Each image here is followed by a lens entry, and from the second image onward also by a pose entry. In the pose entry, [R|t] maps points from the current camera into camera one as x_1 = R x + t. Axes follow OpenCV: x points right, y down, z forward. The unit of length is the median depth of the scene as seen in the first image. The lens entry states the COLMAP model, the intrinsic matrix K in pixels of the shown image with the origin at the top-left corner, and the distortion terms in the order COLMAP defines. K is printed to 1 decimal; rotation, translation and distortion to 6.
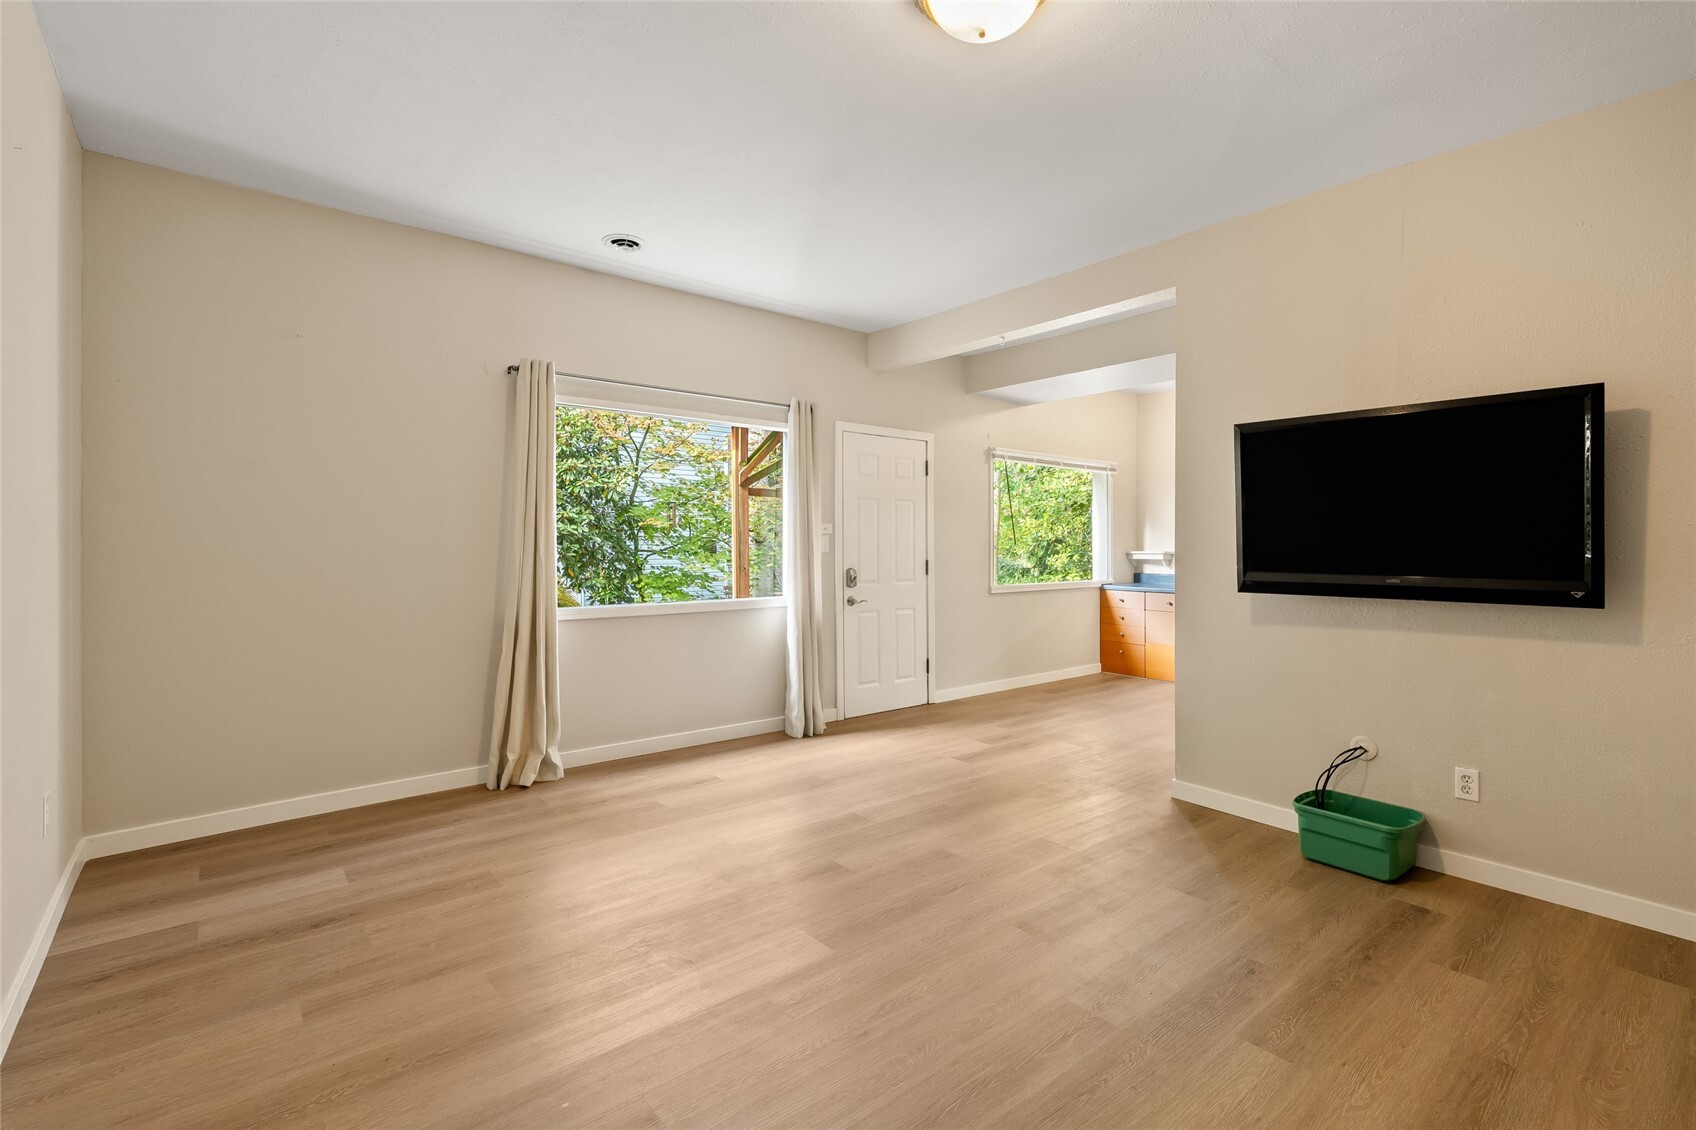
lens RADIAL K [[769.0, 0, 851.8], [0, 769.0, 552.9], [0, 0, 1]] dist [-0.000251, -0.000804]
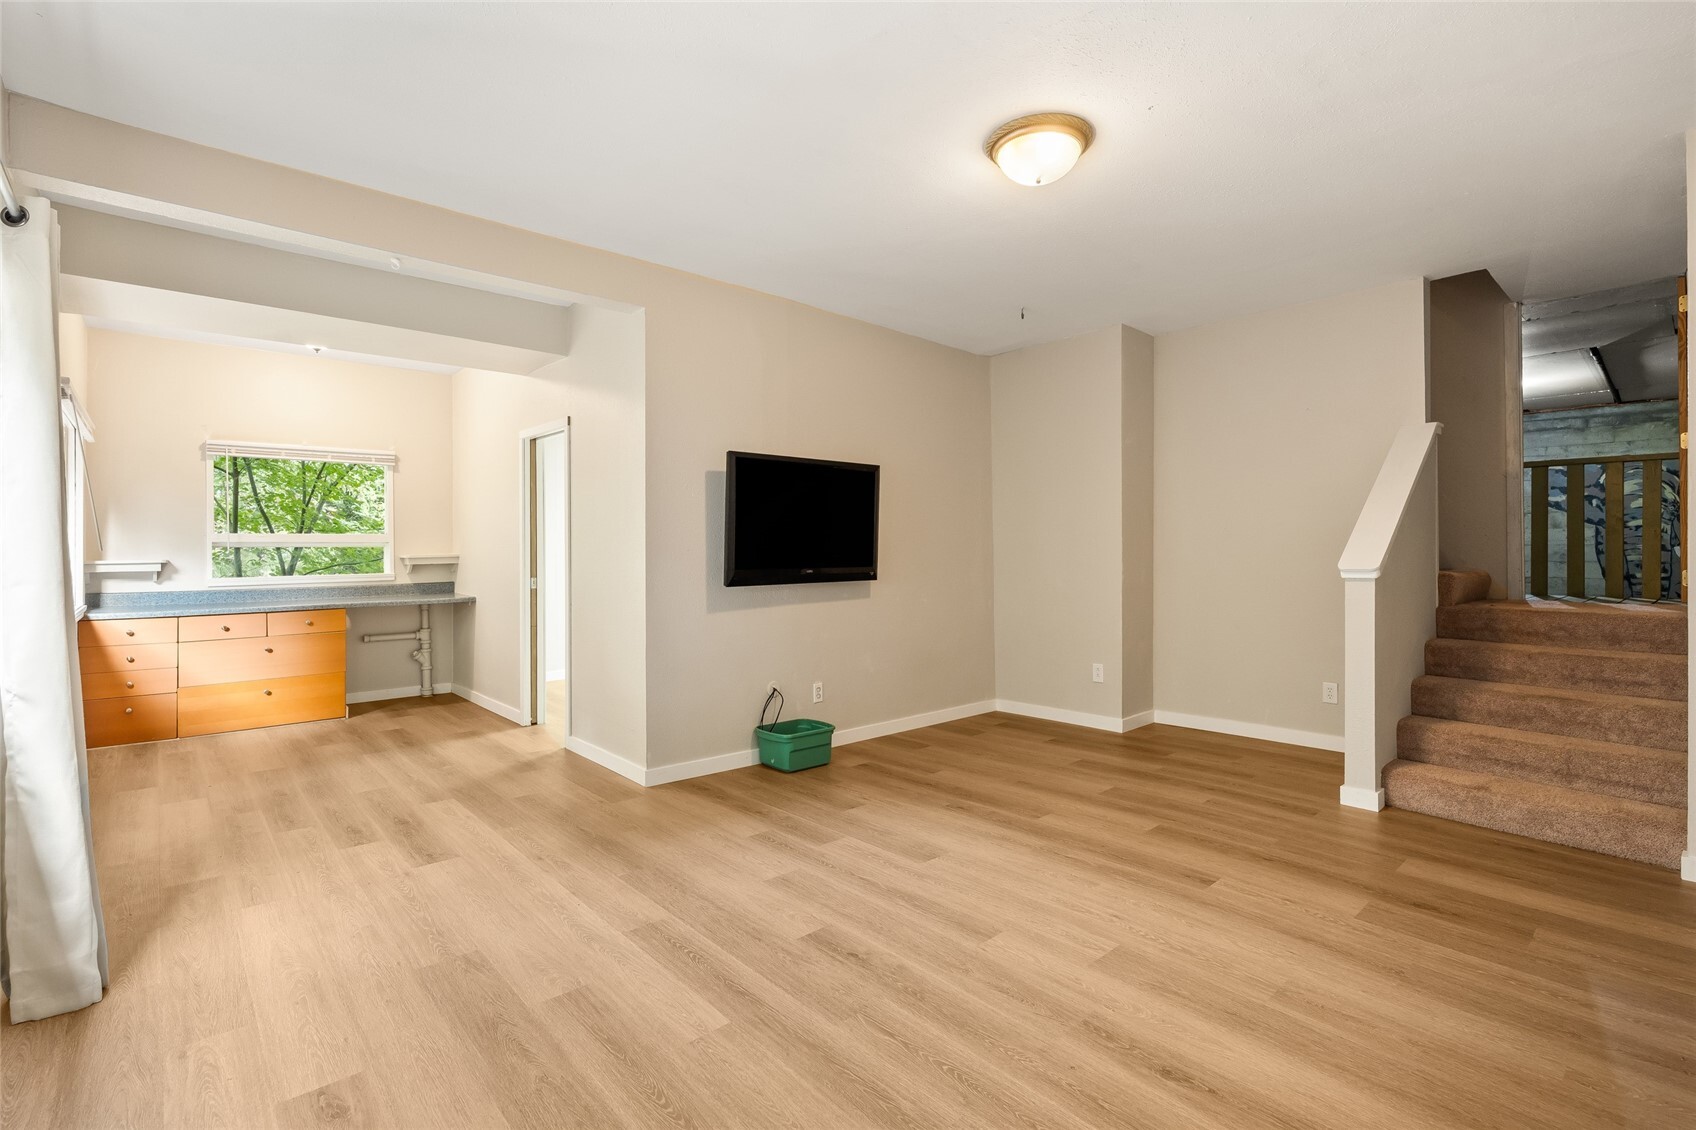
lens RADIAL K [[769.0, 0, 844.9], [0, 769.0, 551.5], [0, 0, 1]] dist [-0.000251, -0.000804]
pose [[-0.037202, -0.004165, 0.999299, -0.805660], [0.013479, 0.999898, 0.004669, -0.011109], [-0.999217, 0.013643, -0.037142, 0.938748]]
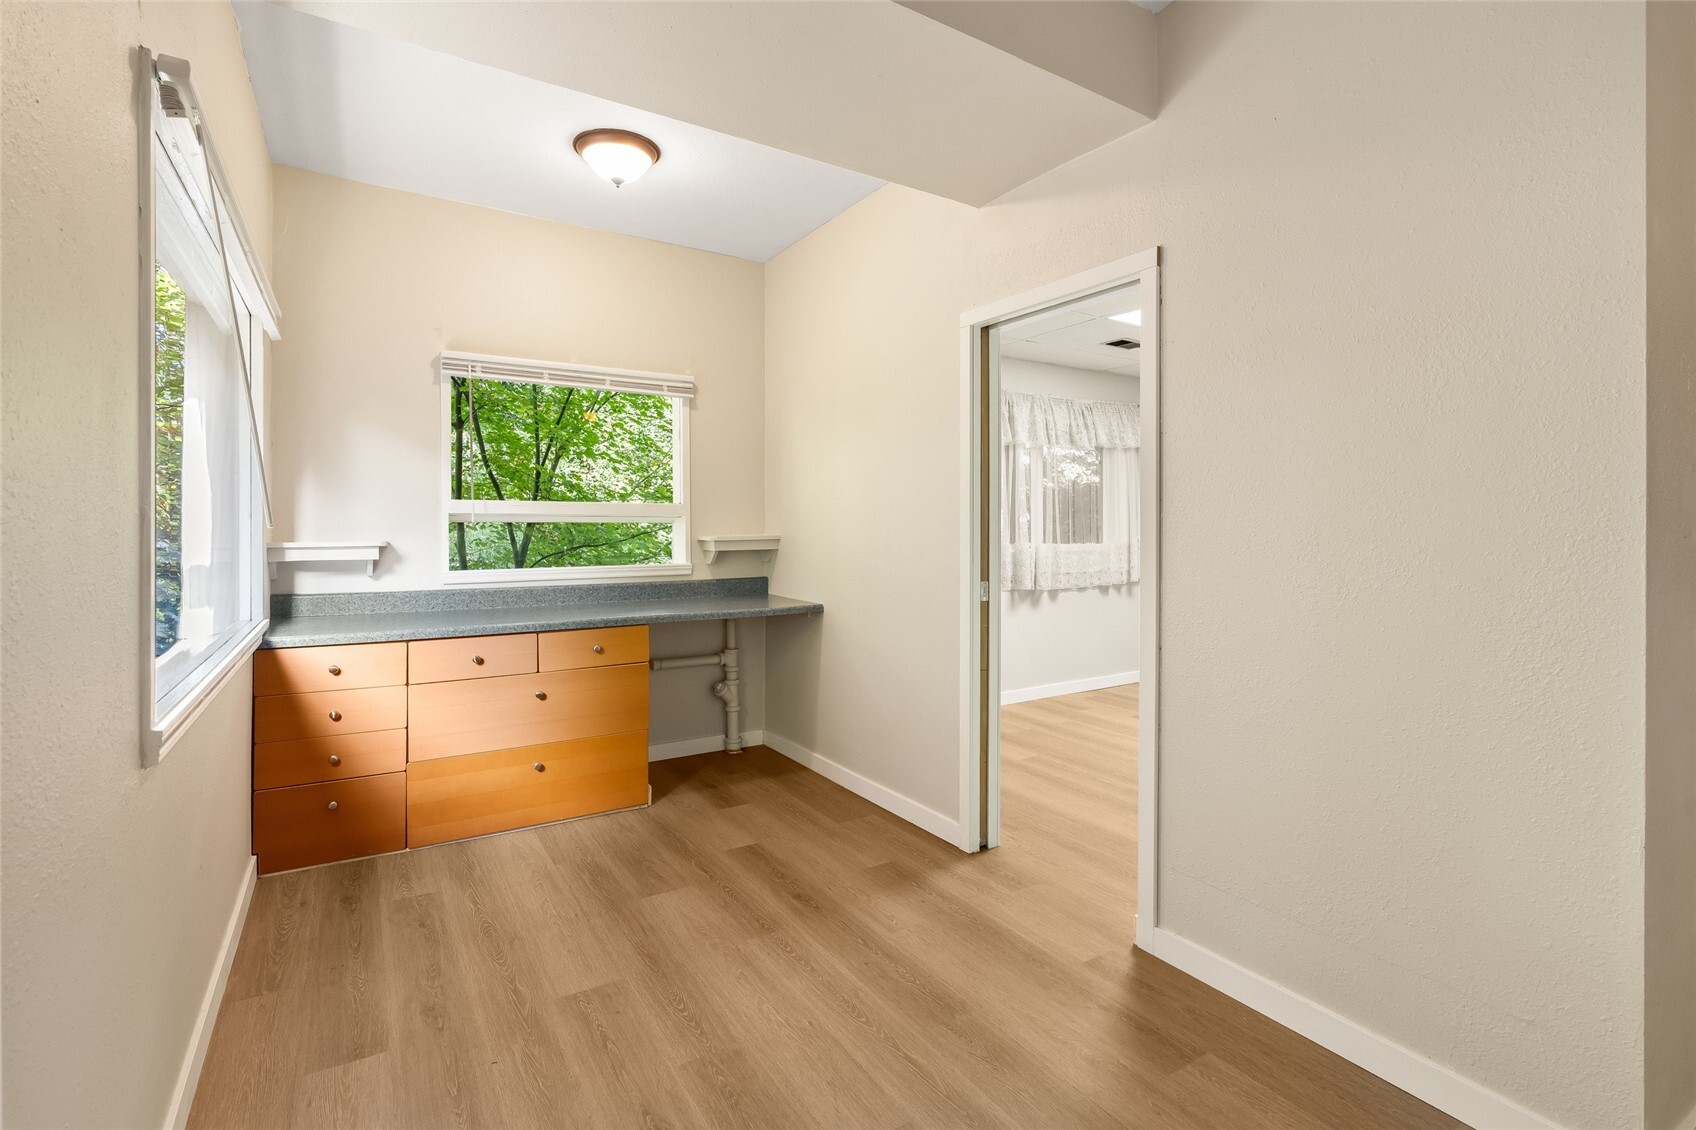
lens RADIAL K [[769.0, 0, 846.0], [0, 769.0, 542.3], [0, 0, 1]] dist [-0.000251, -0.000804]
pose [[0.124767, -0.016958, 0.992041, 0.009167], [0.004932, 0.999852, 0.016471, -0.017866], [-0.992174, 0.002838, 0.124832, 1.642242]]
